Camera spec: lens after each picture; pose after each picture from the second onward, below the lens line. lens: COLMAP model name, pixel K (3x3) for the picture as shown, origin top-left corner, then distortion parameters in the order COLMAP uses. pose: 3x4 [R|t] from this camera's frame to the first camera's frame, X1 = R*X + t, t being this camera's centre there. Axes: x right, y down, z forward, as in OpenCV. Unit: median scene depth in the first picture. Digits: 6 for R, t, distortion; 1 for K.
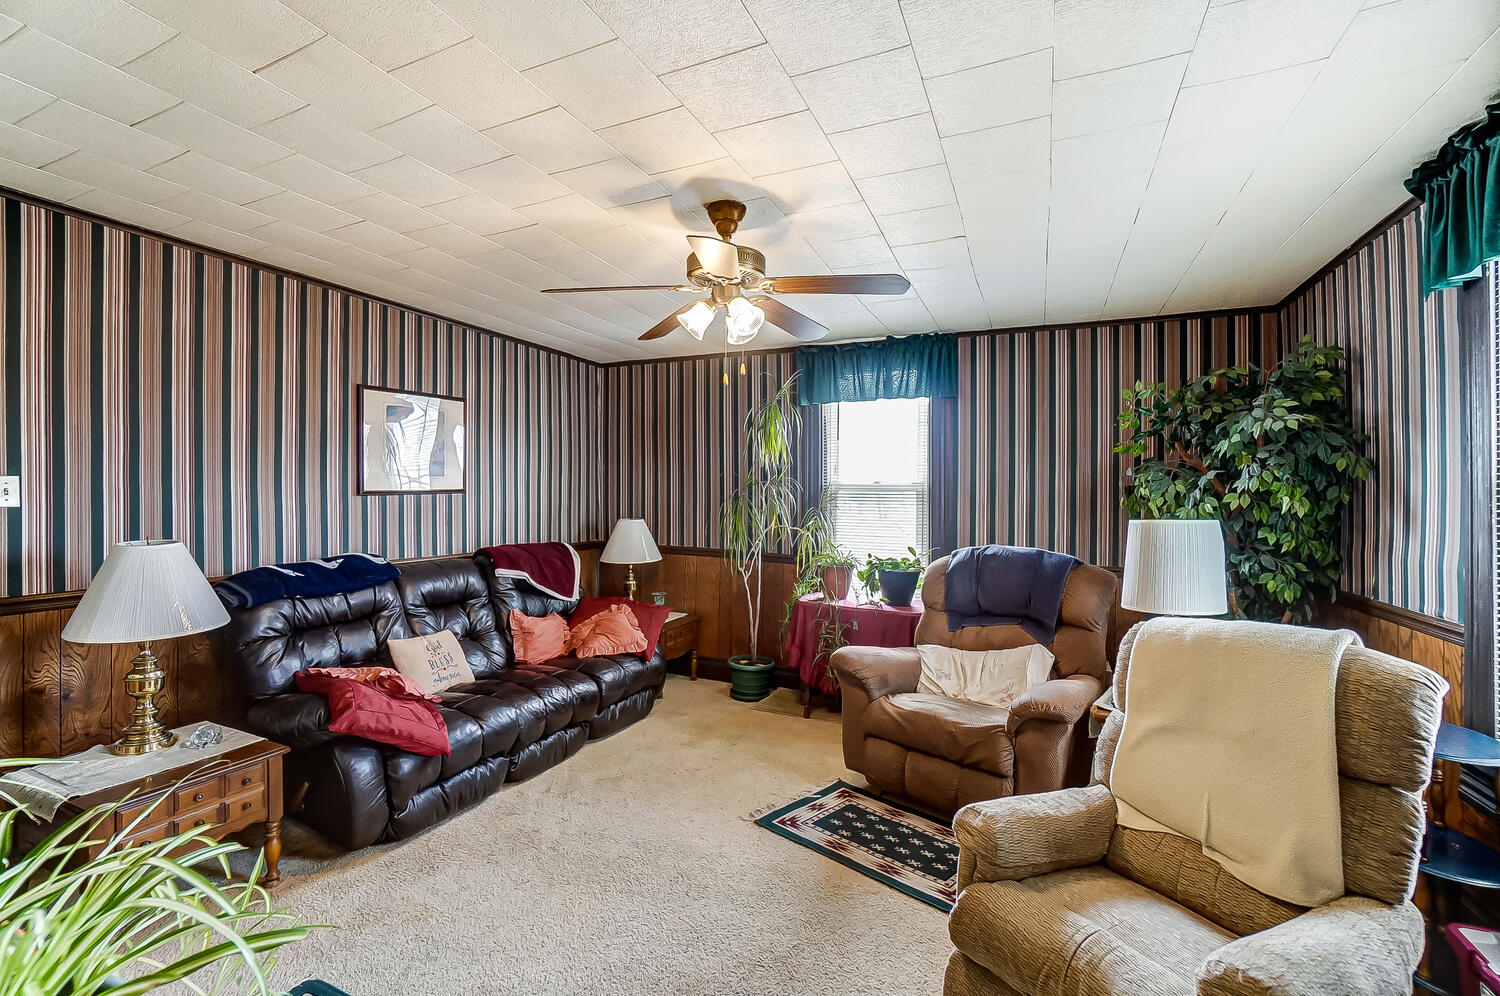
lens RADIAL K [[666.7, 0, 751.2], [0, 666.7, 504.9], [0, 0, 1]] dist [-0.001183, -0.000109]
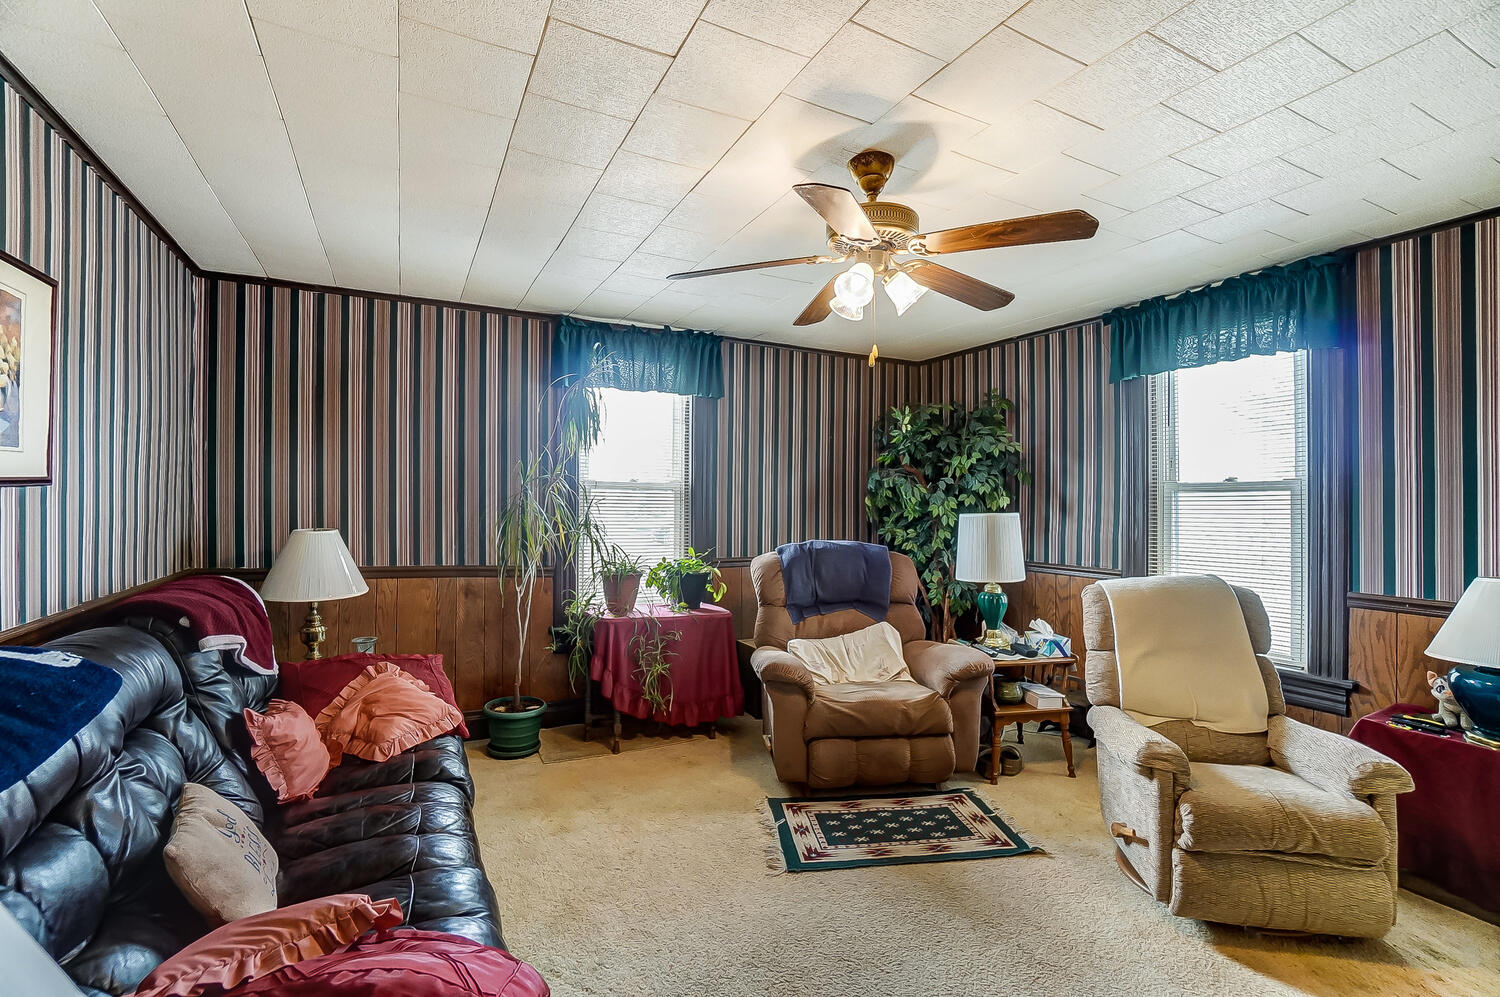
lens RADIAL K [[651.2, 0, 746.3], [0, 651.2, 506.2], [0, 0, 1]] dist [-0.024308, 0.000090]
pose [[0.632667, -0.009853, 0.774361, -0.554320], [0.003669, 0.999946, 0.009725, -0.007118], [-0.774415, -0.003312, 0.632669, 0.419141]]
